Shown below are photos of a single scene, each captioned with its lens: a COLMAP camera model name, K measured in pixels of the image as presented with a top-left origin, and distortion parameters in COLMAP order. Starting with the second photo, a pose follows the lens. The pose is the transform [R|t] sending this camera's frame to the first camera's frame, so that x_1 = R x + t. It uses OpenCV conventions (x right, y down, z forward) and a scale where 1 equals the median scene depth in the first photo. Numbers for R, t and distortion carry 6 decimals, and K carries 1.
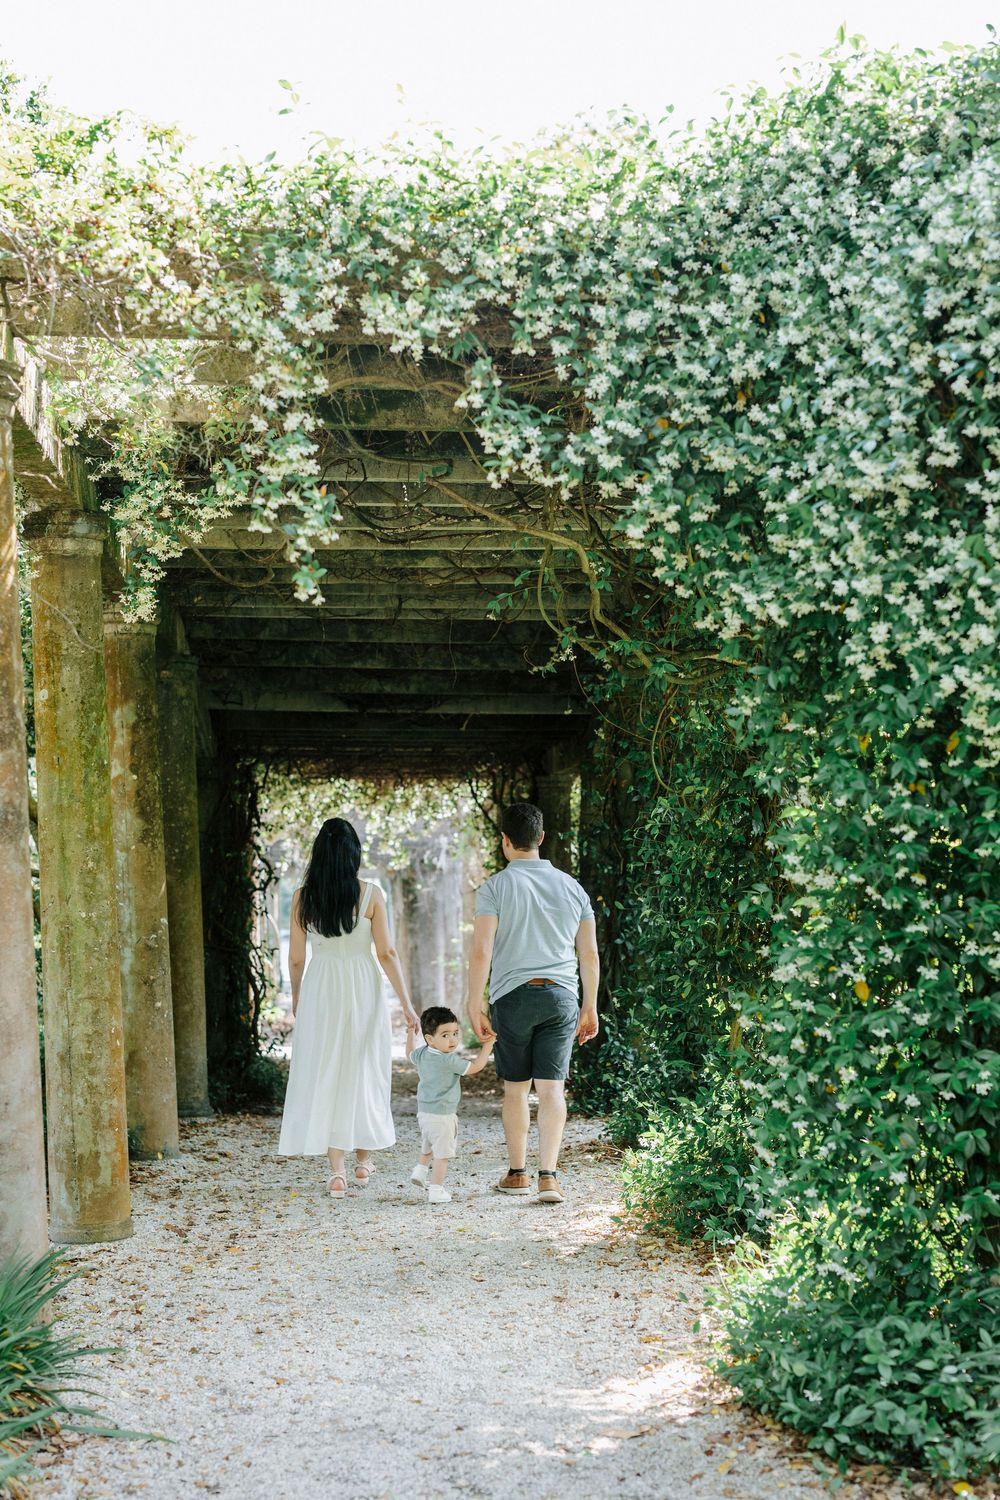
lens RADIAL K [[2261.5, 0, 502.9], [0, 2261.5, 822.6], [0, 0, 1]] dist [-0.004847, 0.000000]
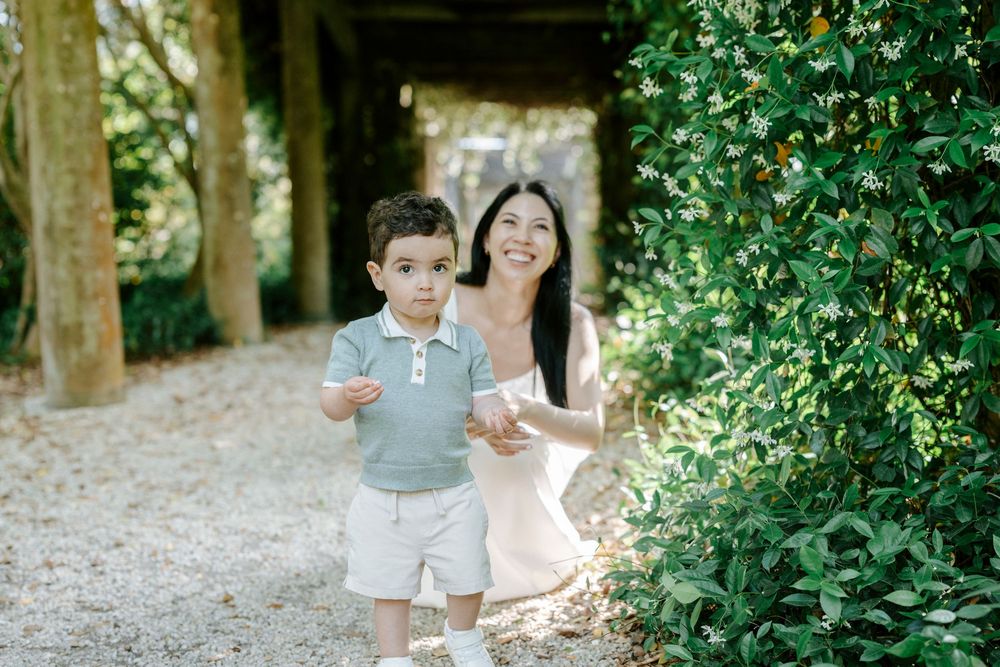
lens RADIAL K [[1419.8, 0, 490.3], [0, 1419.8, 294.0], [0, 0, 1]] dist [-0.025769, 0.000000]
pose [[0.994900, 0.005036, -0.100740, 0.106770], [0.003825, 0.996150, 0.087578, 0.116609], [0.100793, -0.087516, 0.991051, 0.573076]]
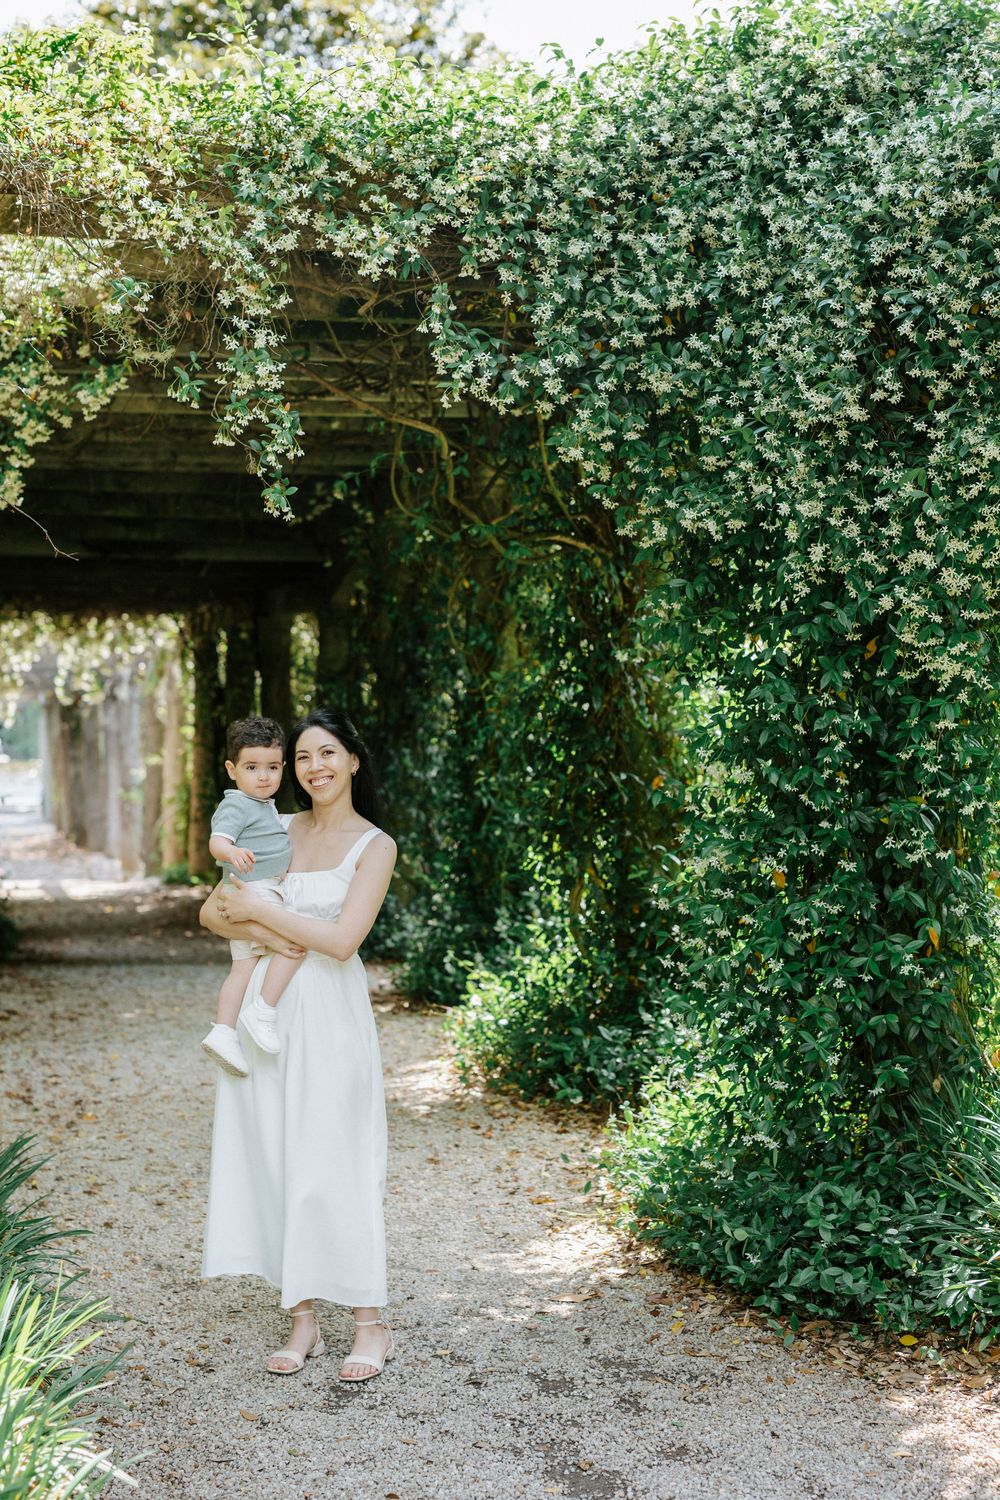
lens RADIAL K [[2269.3, 0, 482.6], [0, 2269.3, 707.7], [0, 0, 1]] dist [-0.018496, 0.000000]
pose [[0.989044, 0.000111, 0.147619, -0.143116], [-0.004327, 0.999592, 0.028239, -0.037916], [-0.147556, -0.028569, 0.988641, -0.044964]]
